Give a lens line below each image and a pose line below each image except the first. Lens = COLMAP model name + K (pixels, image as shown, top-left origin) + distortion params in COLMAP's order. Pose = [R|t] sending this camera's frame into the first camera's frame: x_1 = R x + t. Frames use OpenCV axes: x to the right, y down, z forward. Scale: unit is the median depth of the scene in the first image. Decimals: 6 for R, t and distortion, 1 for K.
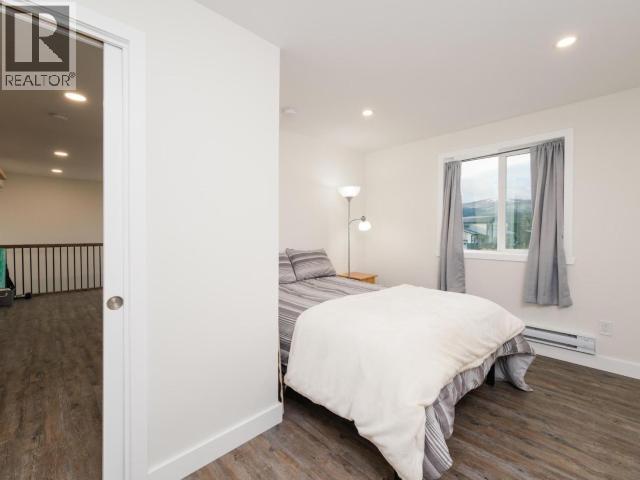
lens RADIAL K [[287.2, 0, 318.3], [0, 287.2, 237.5], [0, 0, 1]] dist [-0.000793, -0.000255]
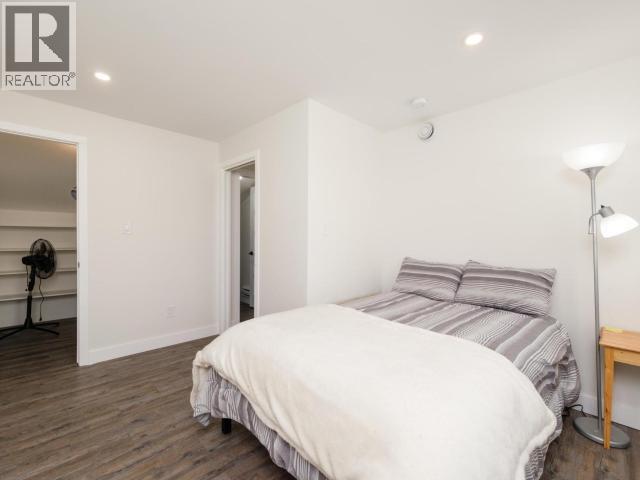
lens RADIAL K [[287.2, 0, 318.3], [0, 287.2, 237.5], [0, 0, 1]] dist [-0.000793, -0.000255]
pose [[-0.010692, 0.021399, -0.999714, 0.612065], [-0.028368, 0.999362, 0.021695, -0.019911], [0.999540, 0.028592, -0.010079, 0.544325]]
